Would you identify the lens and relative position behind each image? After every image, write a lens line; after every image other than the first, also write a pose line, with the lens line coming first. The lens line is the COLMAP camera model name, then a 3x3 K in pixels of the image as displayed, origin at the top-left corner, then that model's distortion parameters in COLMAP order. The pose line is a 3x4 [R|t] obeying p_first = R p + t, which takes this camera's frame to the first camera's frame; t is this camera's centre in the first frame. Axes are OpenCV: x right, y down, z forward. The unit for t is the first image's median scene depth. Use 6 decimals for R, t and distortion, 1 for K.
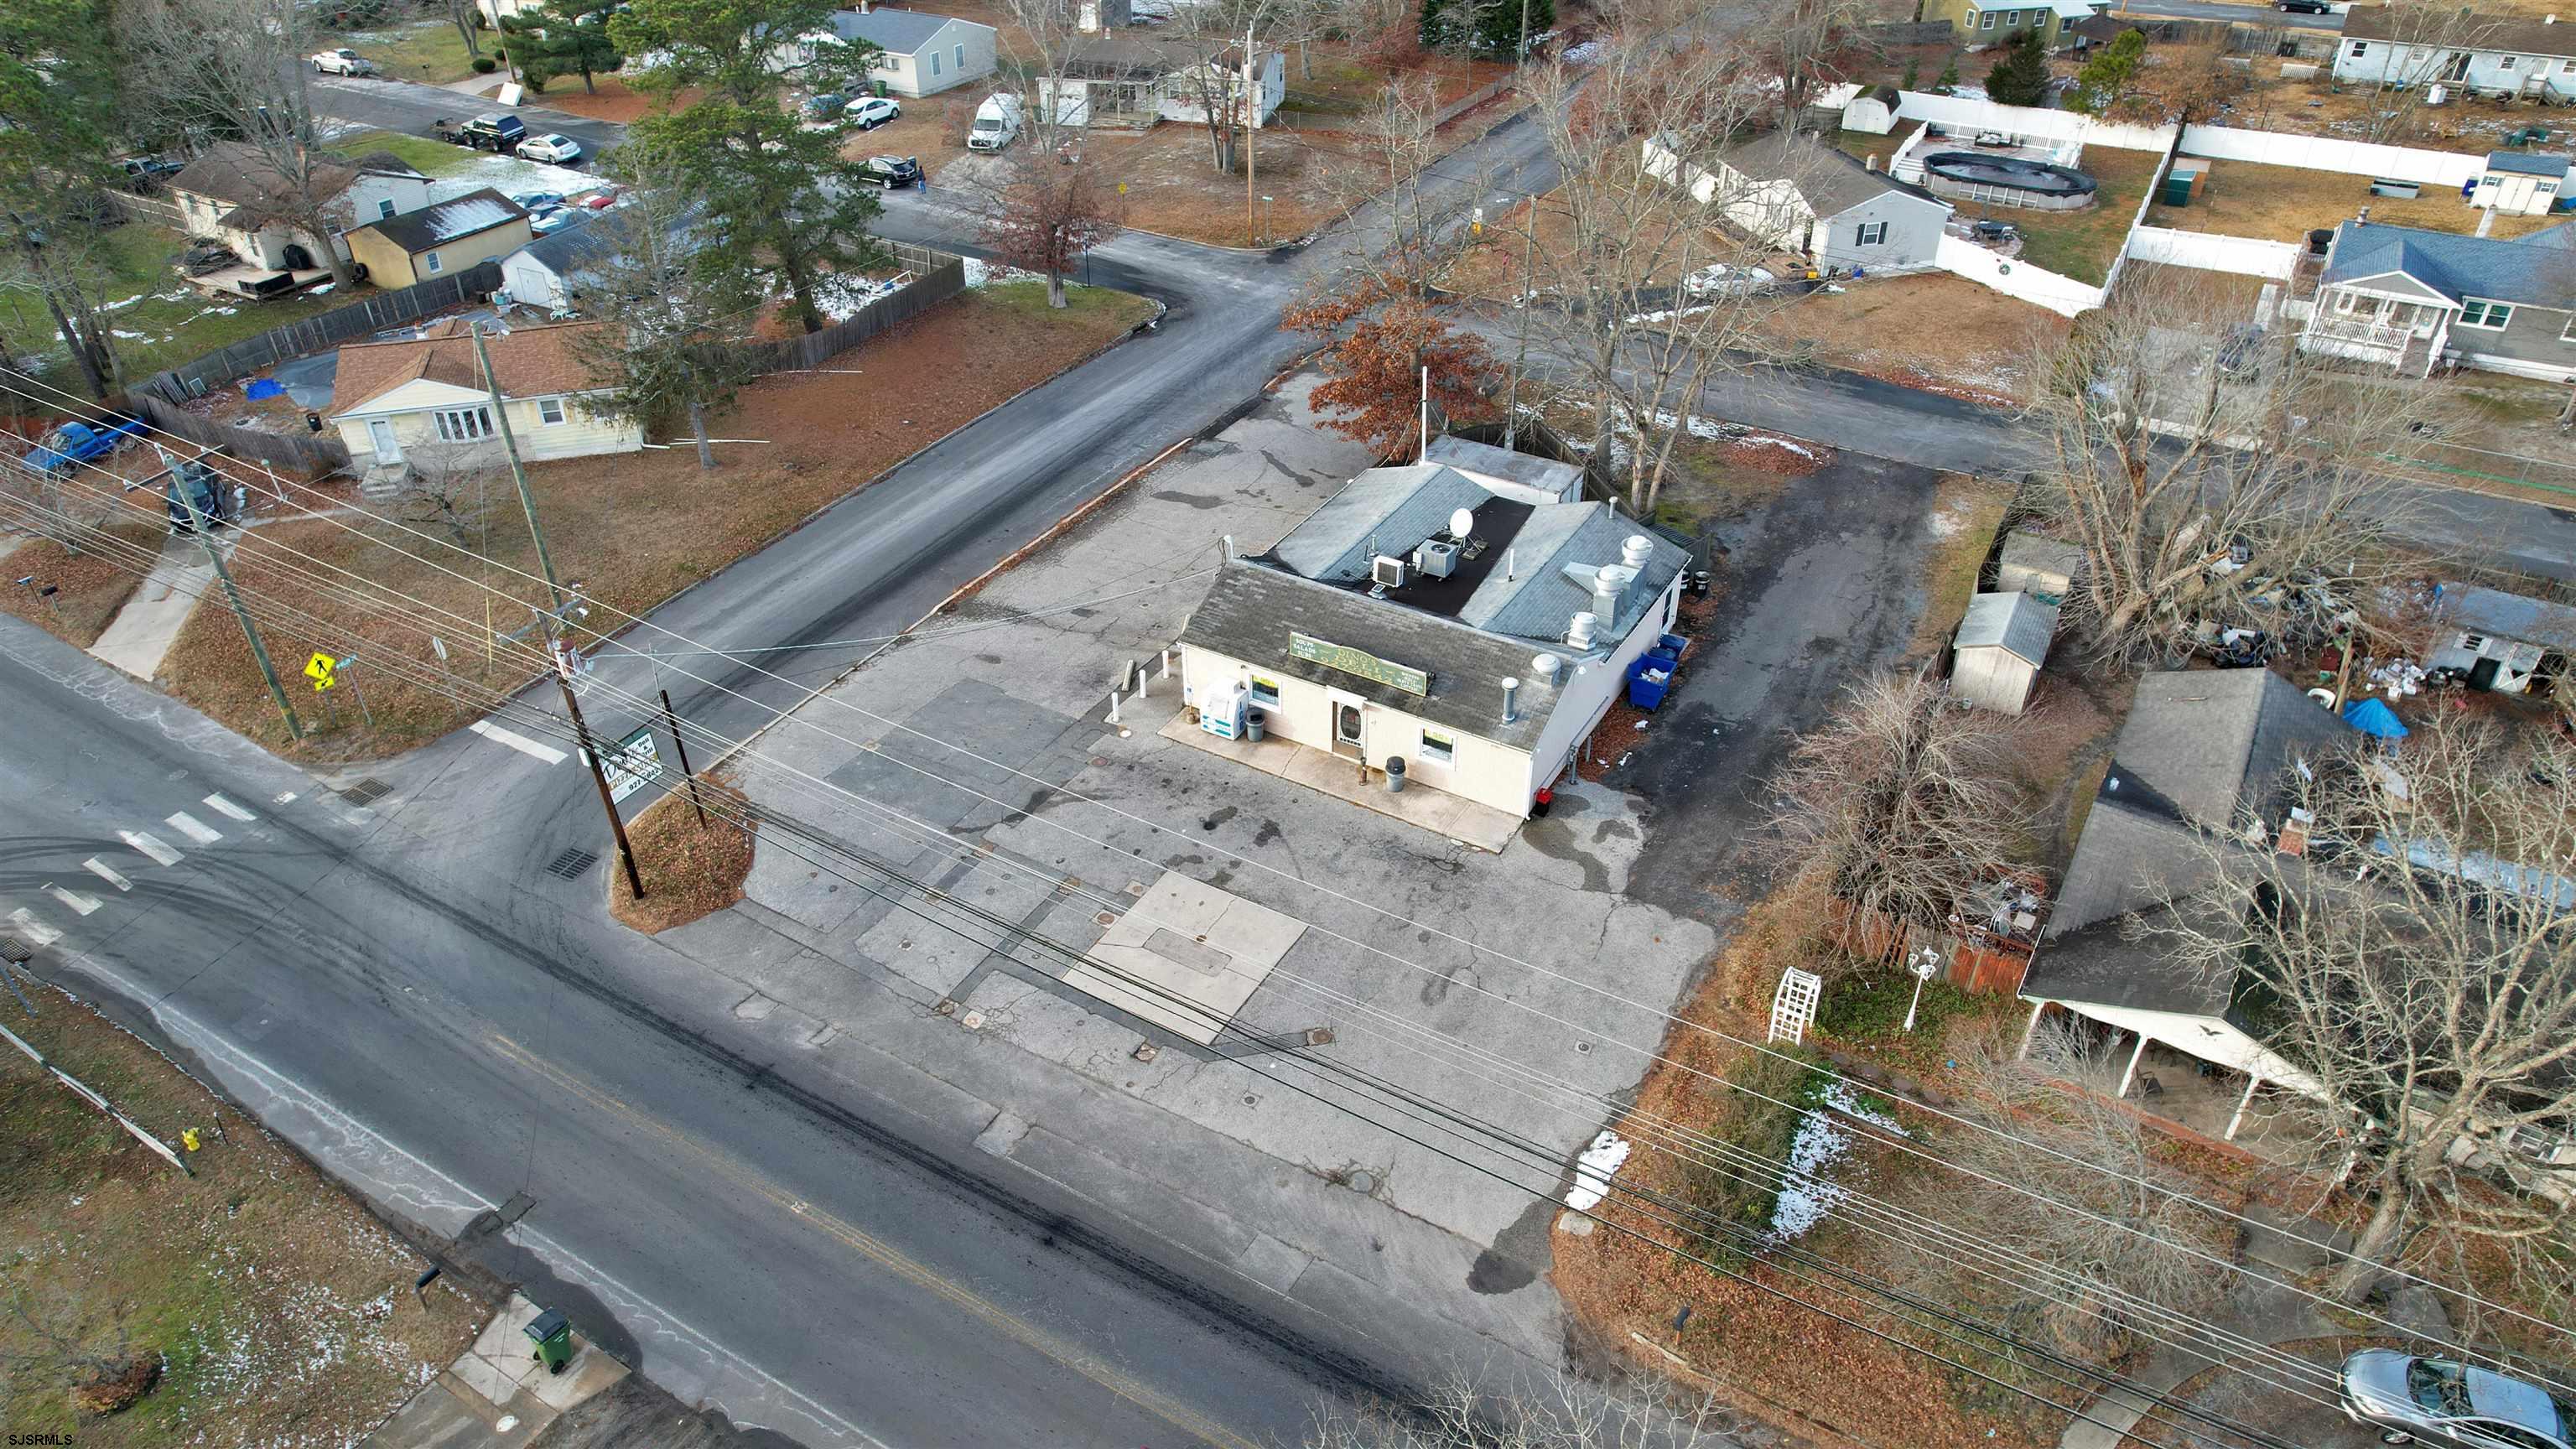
lens RADIAL K [[1650.3, 0, 1288.0], [0, 1650.3, 724.5], [0, 0, 1]] dist [-0.074288, 0.060859]
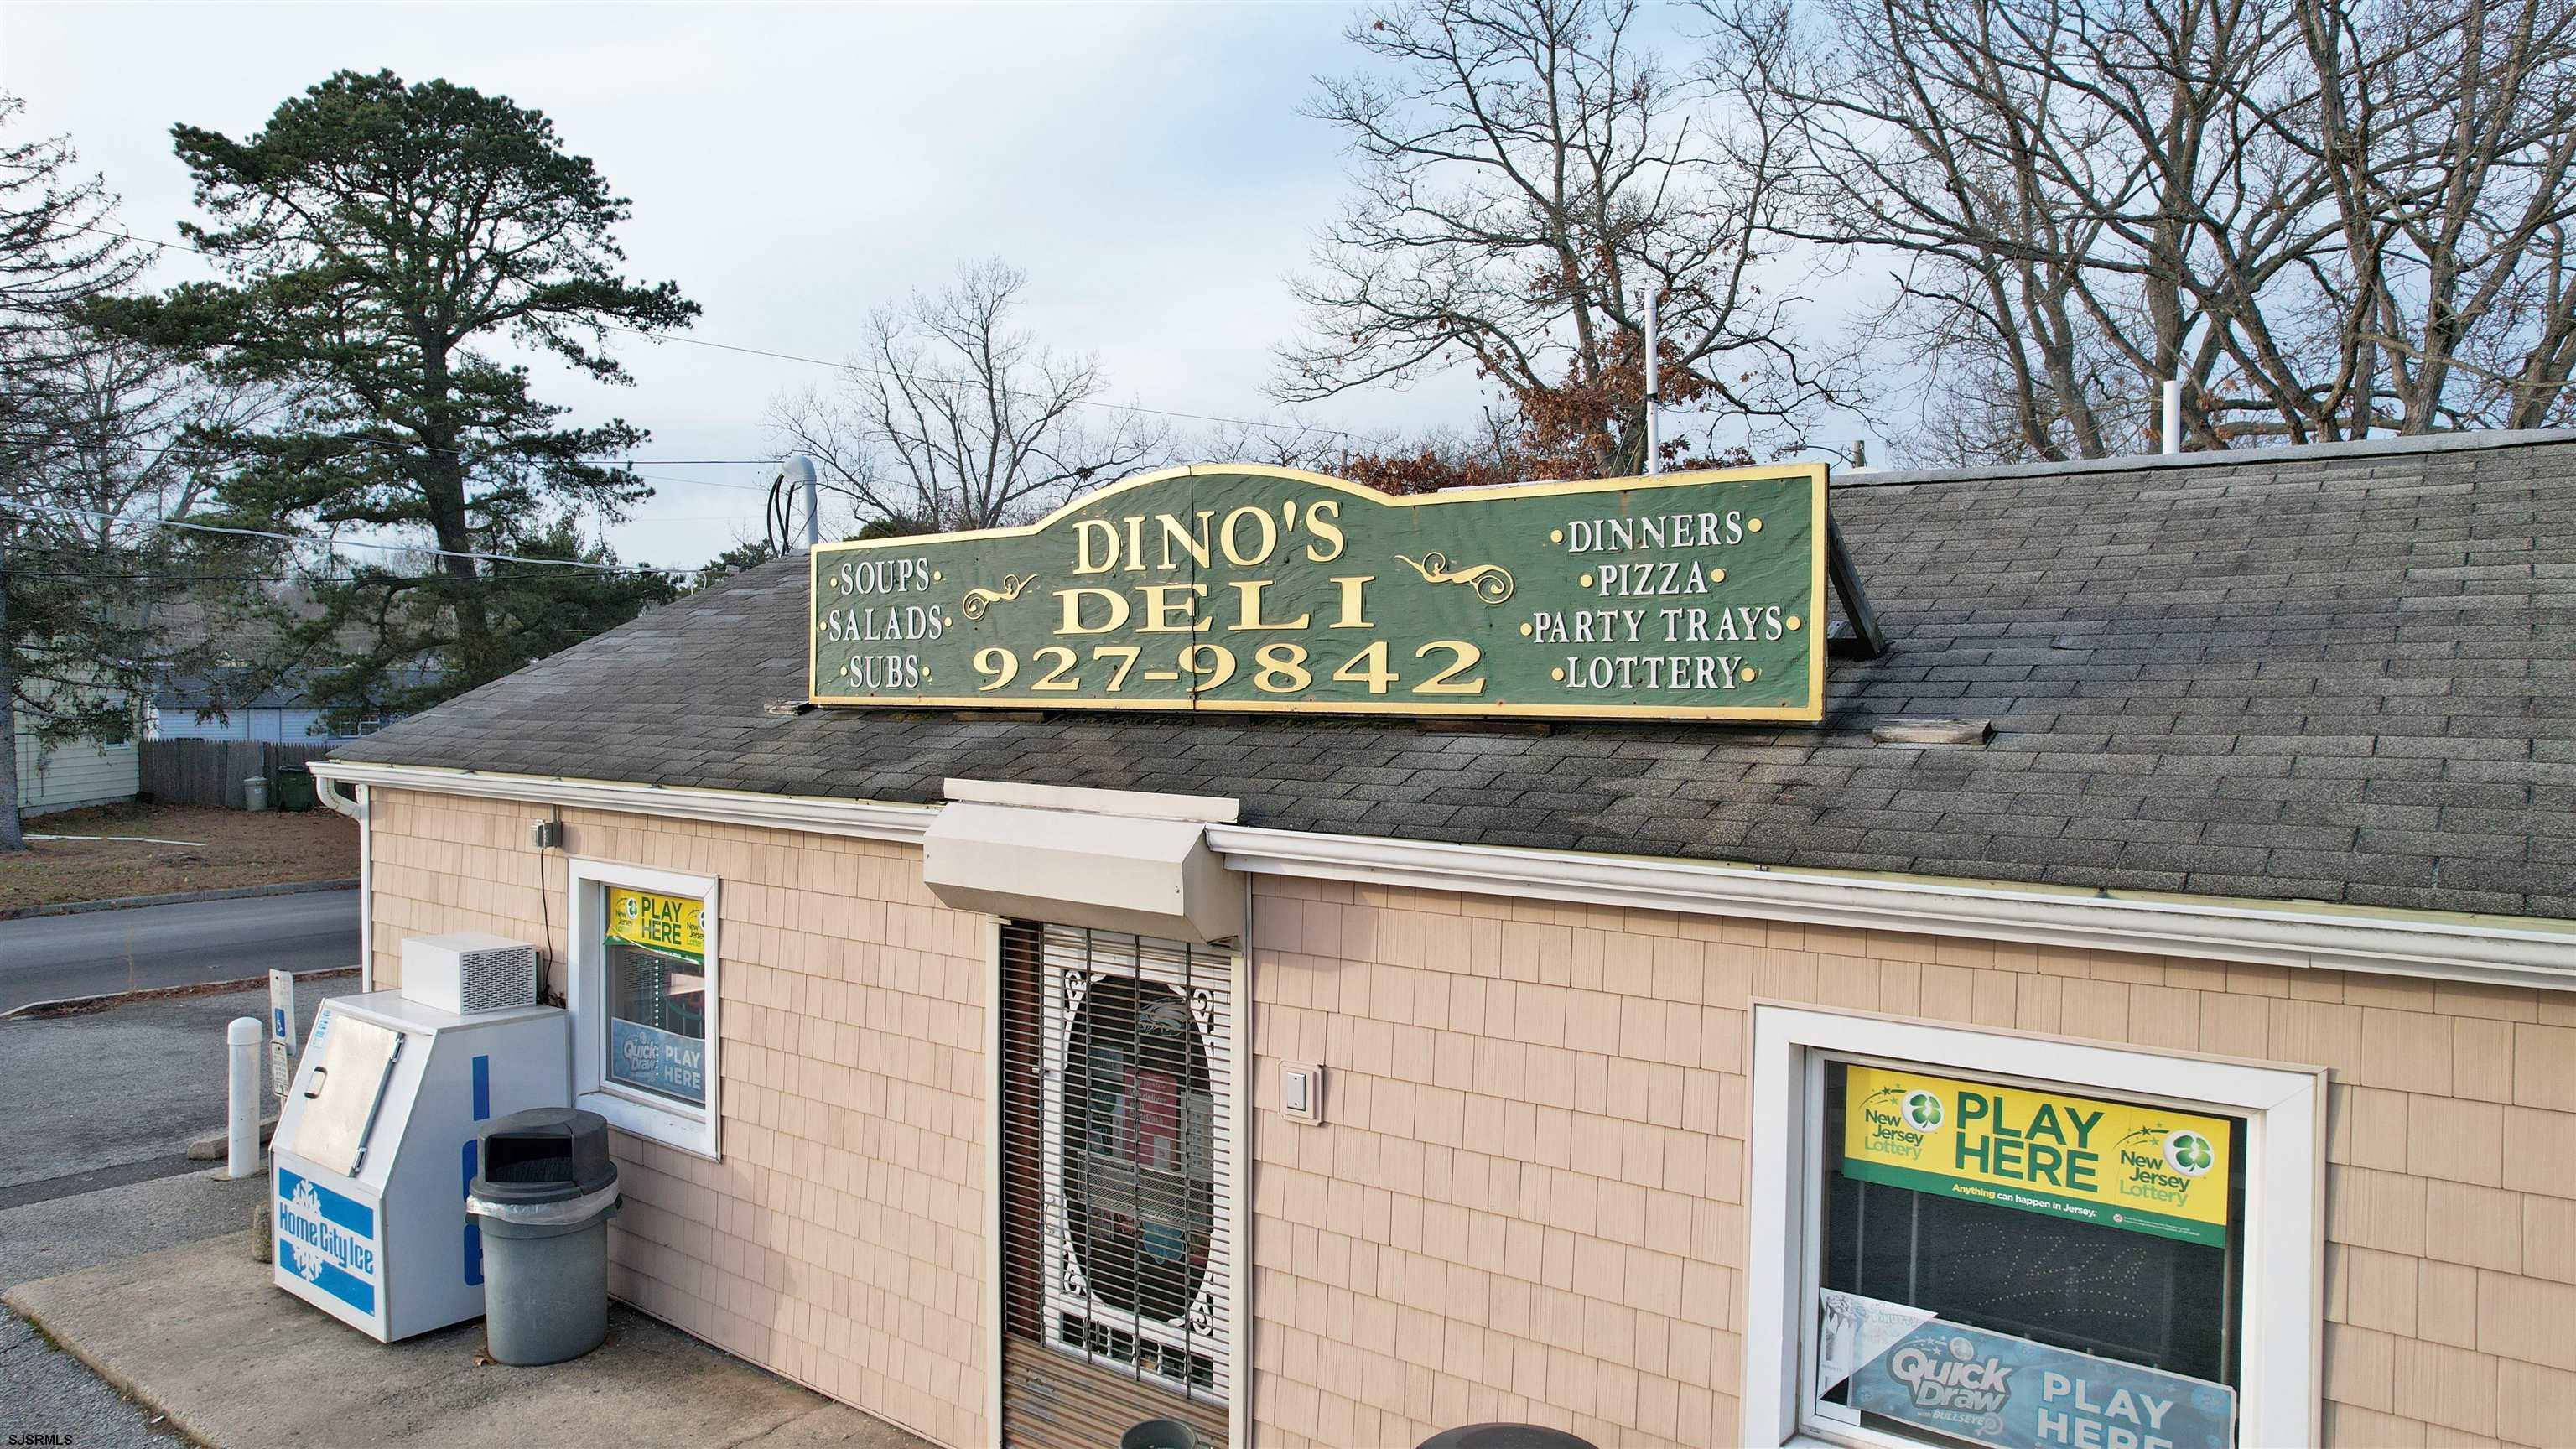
lens RADIAL K [[1646.0, 0, 1294.1], [0, 1646.0, 720.0], [0, 0, 1]] dist [-0.062105, 0.037717]
pose [[0.992644, 0.013421, -0.120322, 0.060776], [-0.078066, 0.830587, -0.551390, 0.035215], [0.092538, 0.556727, 0.825525, 0.868192]]
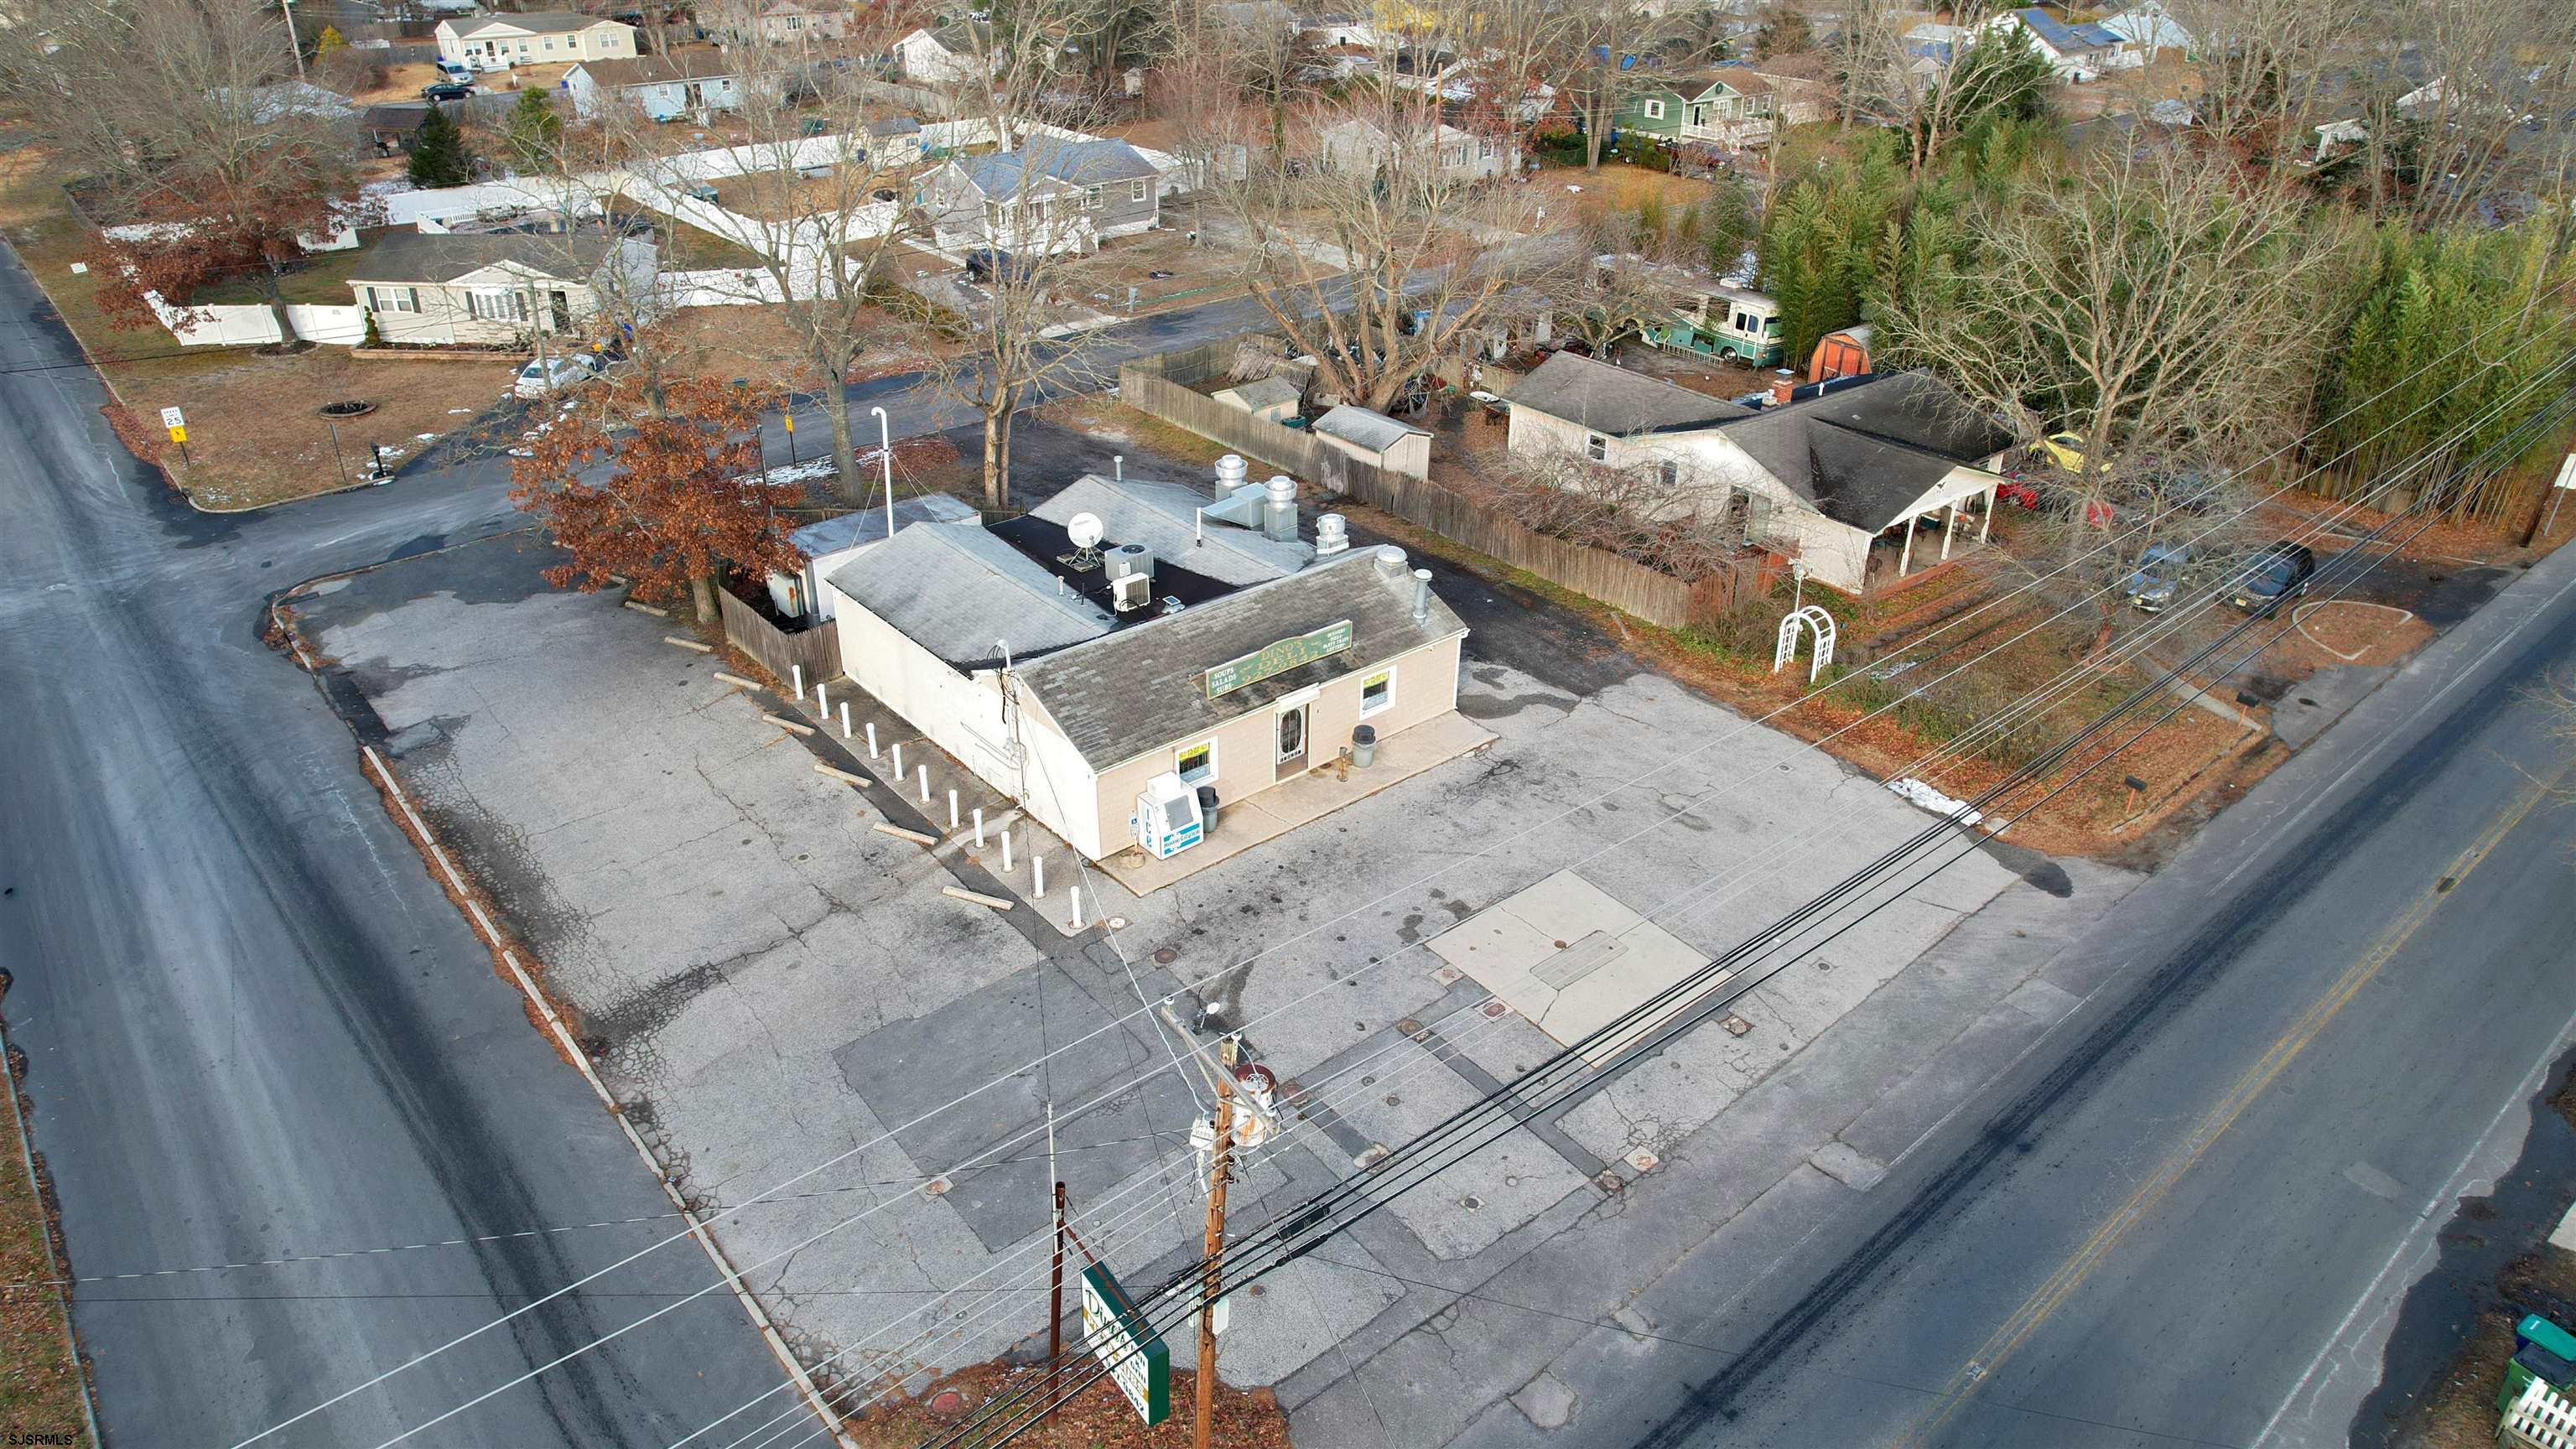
lens RADIAL K [[1650.3, 0, 1288.0], [0, 1650.3, 724.5], [0, 0, 1]] dist [-0.074288, 0.060859]
pose [[0.330671, -0.447221, 0.831054, -0.631123], [0.530619, 0.816324, 0.228164, -0.188245], [-0.780449, 0.365526, 0.507238, 0.566408]]
